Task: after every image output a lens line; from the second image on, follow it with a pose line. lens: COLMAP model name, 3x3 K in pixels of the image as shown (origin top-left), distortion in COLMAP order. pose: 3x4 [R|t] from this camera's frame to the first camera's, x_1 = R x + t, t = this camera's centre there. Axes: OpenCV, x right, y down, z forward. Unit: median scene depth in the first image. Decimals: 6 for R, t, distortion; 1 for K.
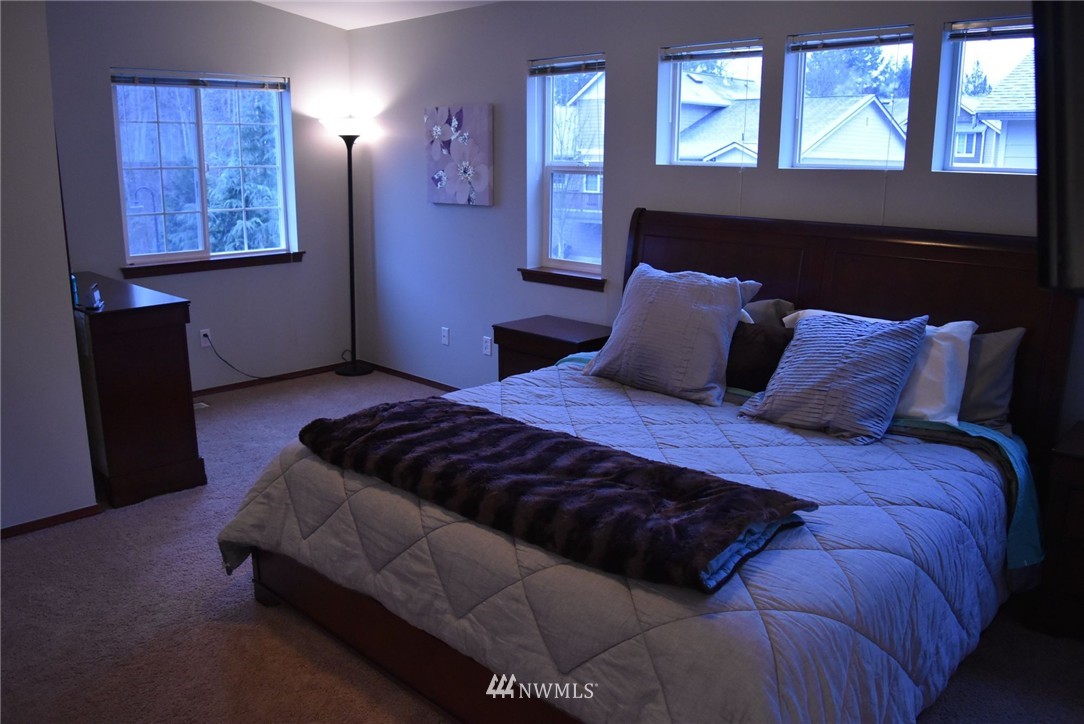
lens RADIAL K [[849.9, 0, 542.4], [0, 849.9, 362.8], [0, 0, 1]] dist [-0.097871, 0.024762]
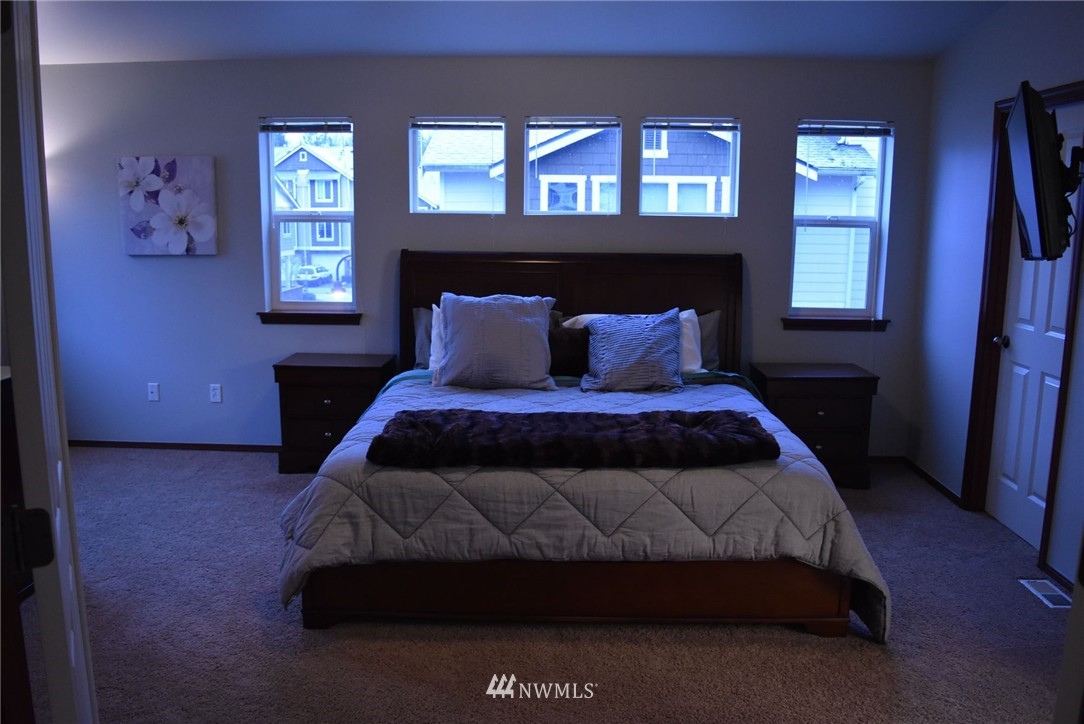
lens RADIAL K [[849.9, 0, 543.9], [0, 849.9, 359.3], [0, 0, 1]] dist [-0.097871, 0.024762]
pose [[0.734861, -0.115060, 0.668387, -0.524143], [0.153787, 0.988103, 0.001016, -0.001238], [-0.660552, 0.102043, 0.743813, 0.001168]]
